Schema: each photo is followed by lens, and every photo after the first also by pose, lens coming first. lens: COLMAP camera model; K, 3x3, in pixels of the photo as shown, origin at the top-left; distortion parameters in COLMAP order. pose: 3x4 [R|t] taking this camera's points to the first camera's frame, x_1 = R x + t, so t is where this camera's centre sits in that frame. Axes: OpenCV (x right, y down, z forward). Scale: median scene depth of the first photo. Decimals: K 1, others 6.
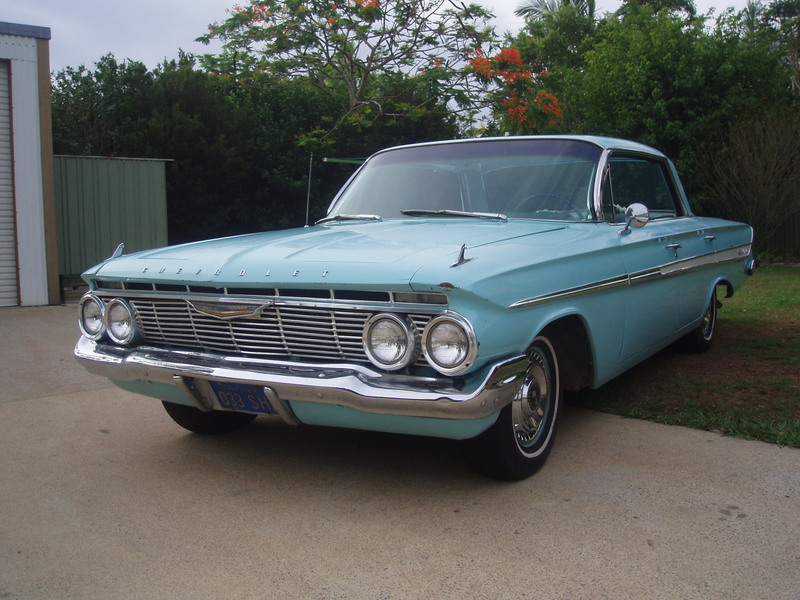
lens RADIAL K [[851.3, 0, 402.5], [0, 851.3, 293.7], [0, 0, 1]] dist [-0.130691, 0.000000]
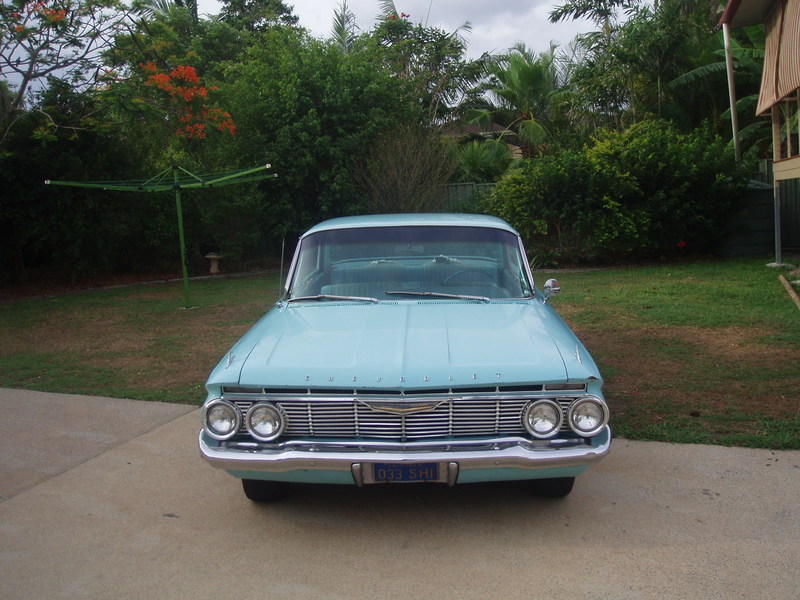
lens RADIAL K [[851.3, 0, 402.5], [0, 851.3, 296.5], [0, 0, 1]] dist [-0.130691, 0.000000]
pose [[0.861116, -0.059224, 0.504947, -0.857825], [0.043131, 0.998121, 0.043515, -0.204859], [-0.506575, -0.015692, 0.862053, -0.097668]]
